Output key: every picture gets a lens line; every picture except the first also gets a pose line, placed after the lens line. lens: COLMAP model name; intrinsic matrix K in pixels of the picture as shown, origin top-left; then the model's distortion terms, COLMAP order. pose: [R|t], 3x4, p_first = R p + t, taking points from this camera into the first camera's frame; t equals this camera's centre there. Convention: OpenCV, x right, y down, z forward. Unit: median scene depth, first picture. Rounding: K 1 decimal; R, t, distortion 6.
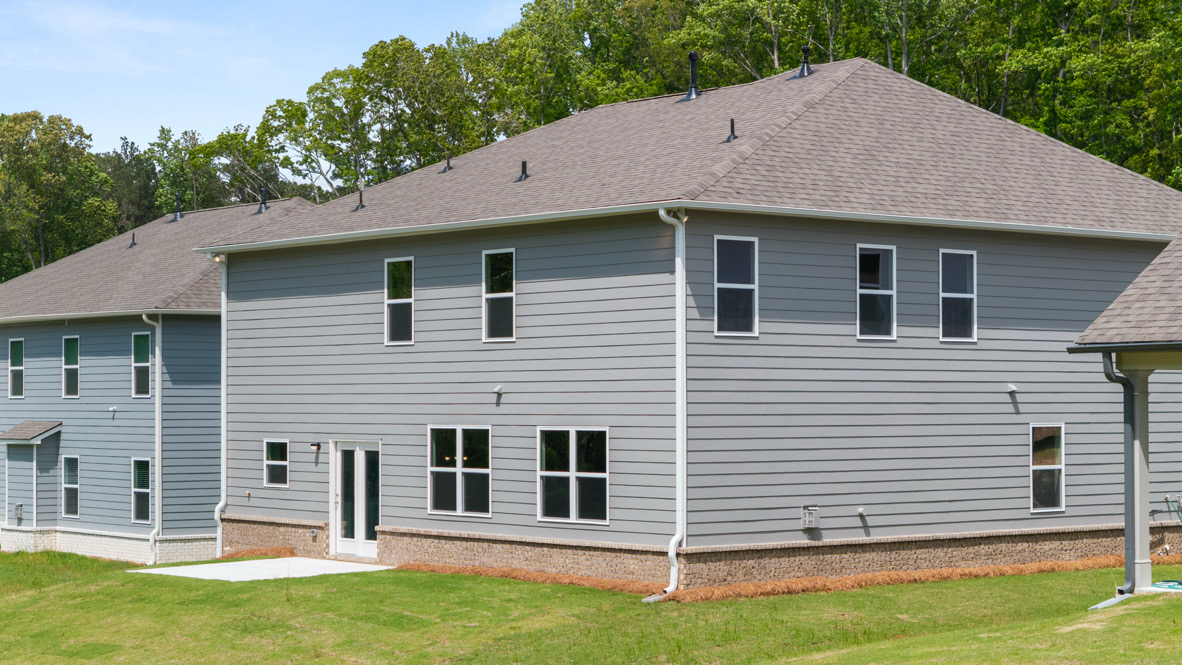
lens RADIAL K [[2396.5, 0, 591.0], [0, 2396.5, 332.5], [0, 0, 1]] dist [-0.217173, 1.335449]
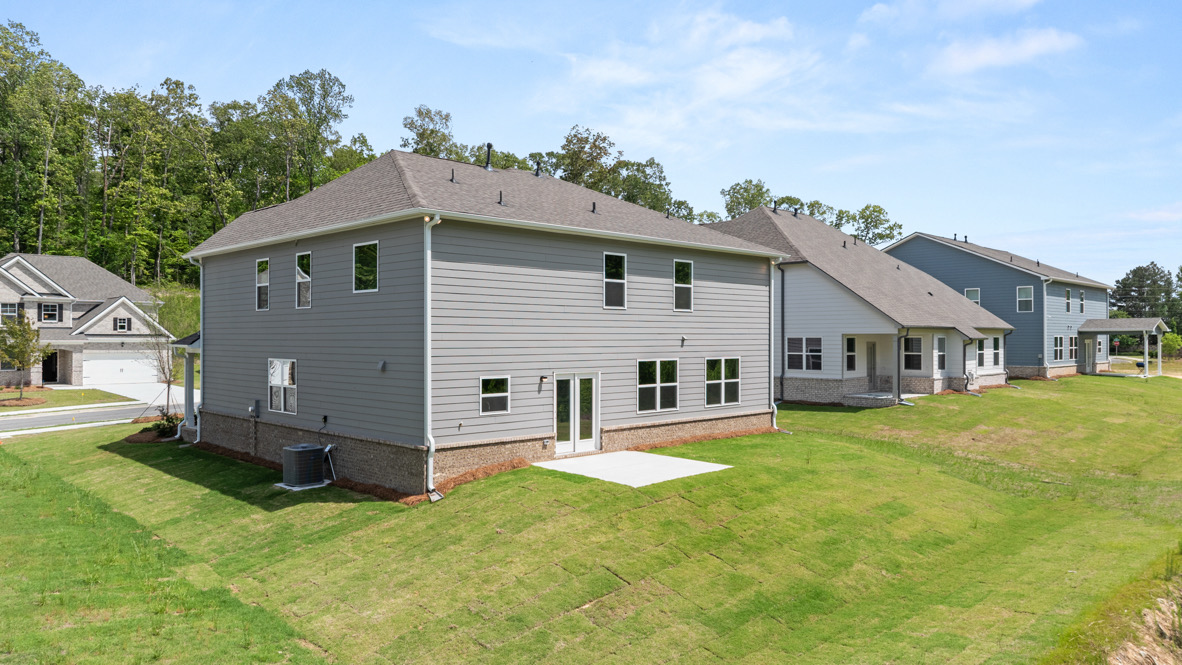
lens RADIAL K [[837.9, 0, 591.0], [0, 837.9, 332.5], [0, 0, 1]] dist [-0.006875, -0.002630]
pose [[-0.096413, 0.006033, 0.995323, -0.641686], [-0.028768, 0.999547, -0.008845, 0.026605], [-0.994926, -0.029486, -0.096196, 1.102131]]
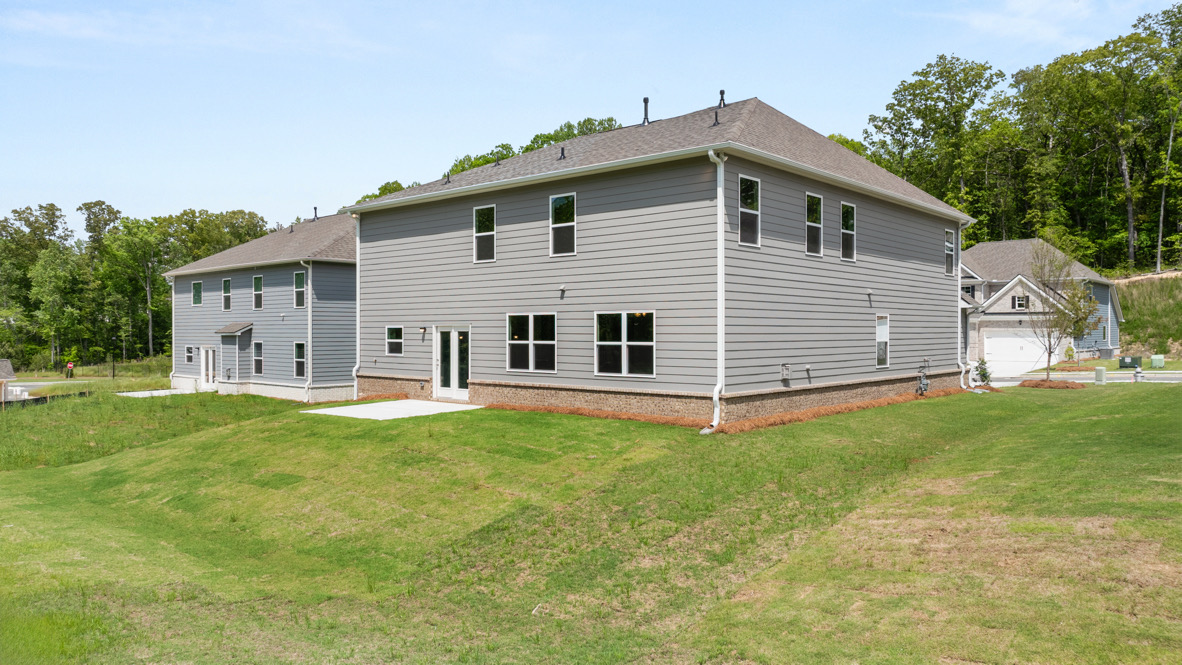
lens RADIAL K [[841.0, 0, 596.0], [0, 841.0, 329.2], [0, 0, 1]] dist [-0.025611, 0.001957]
pose [[0.985351, 0.000322, 0.170536, -0.105084], [-0.004898, 0.999639, 0.026415, 0.034786], [-0.170466, -0.026863, 0.984997, 0.466510]]
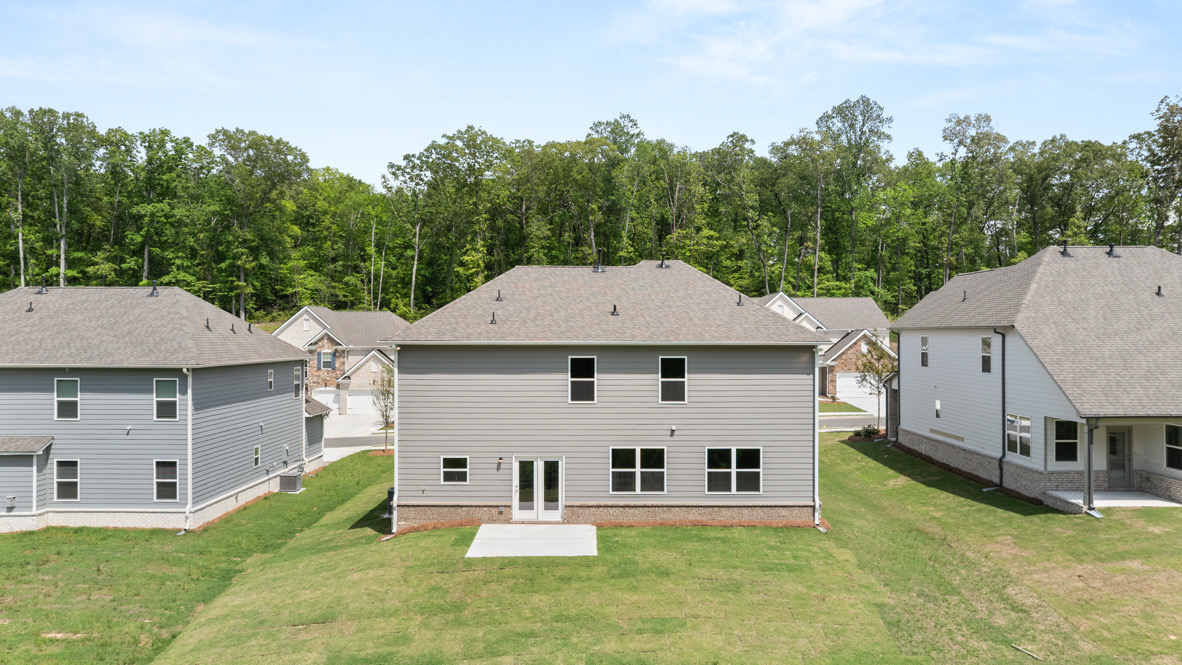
lens RADIAL K [[841.0, 0, 596.0], [0, 841.0, 329.2], [0, 0, 1]] dist [-0.025611, 0.001957]
pose [[0.625908, 0.006850, 0.779867, -0.597498], [-0.024507, 0.999640, 0.010888, -0.061212], [-0.779512, -0.025927, 0.625851, 0.607347]]
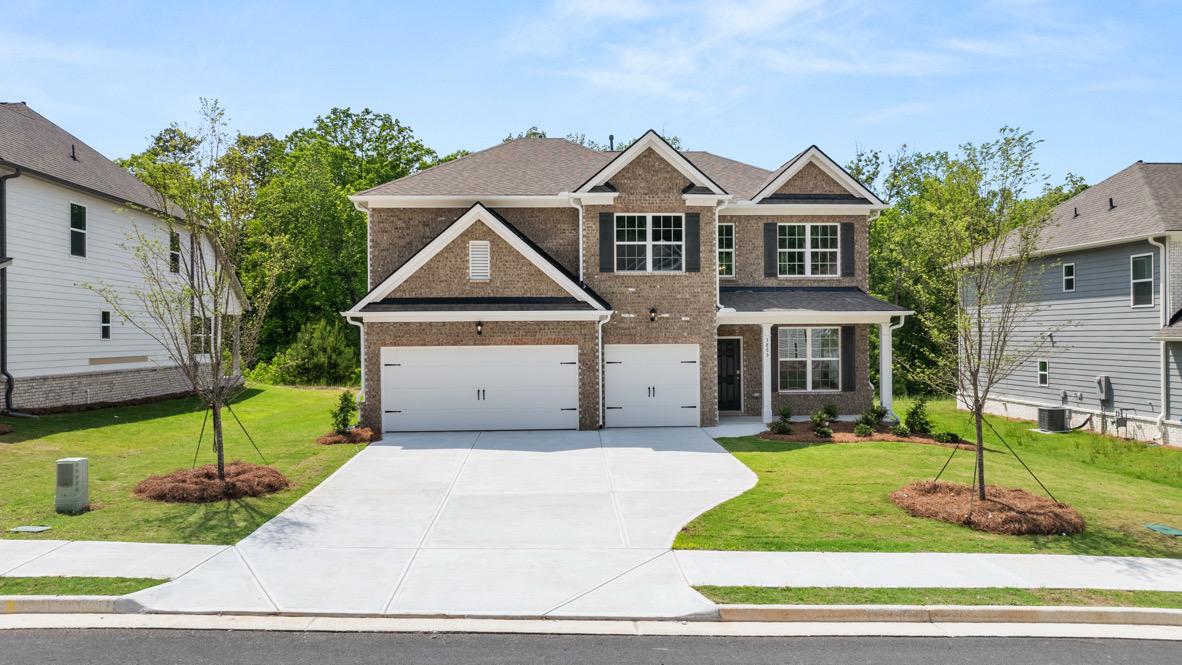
lens RADIAL K [[855.0, 0, 591.0], [0, 855.0, 332.5], [0, 0, 1]] dist [-0.013583, 0.001244]
pose [[-0.583400, 0.004653, -0.812172, 0.680022], [0.030705, 0.999395, -0.016330, 0.056754], [0.811604, -0.034465, -0.583190, 1.546259]]
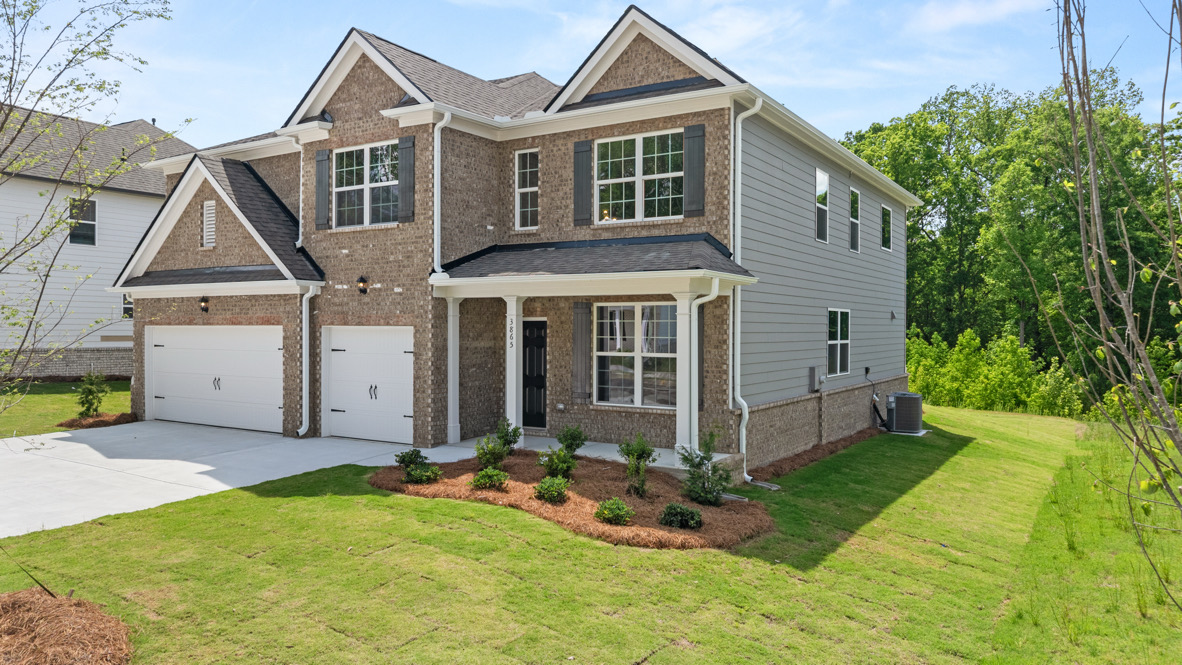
lens RADIAL K [[830.6, 0, 594.6], [0, 830.6, 327.0], [0, 0, 1]] dist [0.000524, -0.000333]
pose [[-0.945996, -0.001785, -0.324174, 0.243742], [0.007028, 0.999637, -0.026013, 0.067475], [0.324103, -0.026887, -0.945640, 1.653891]]
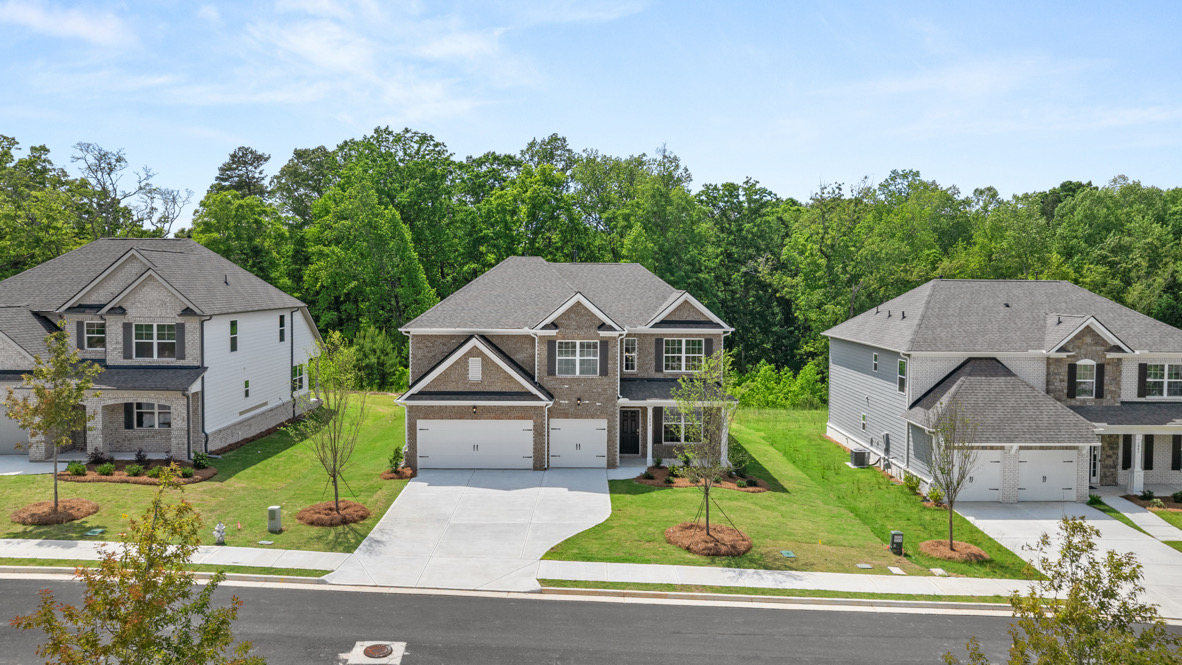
lens RADIAL K [[852.9, 0, 587.9], [0, 852.9, 316.4], [0, 0, 1]] dist [0.000458, -0.001312]
pose [[-0.622247, 0.030344, -0.782233, 0.910608], [0.015364, 0.999529, 0.026551, -0.074815], [0.782670, 0.004504, -0.622421, 1.827524]]
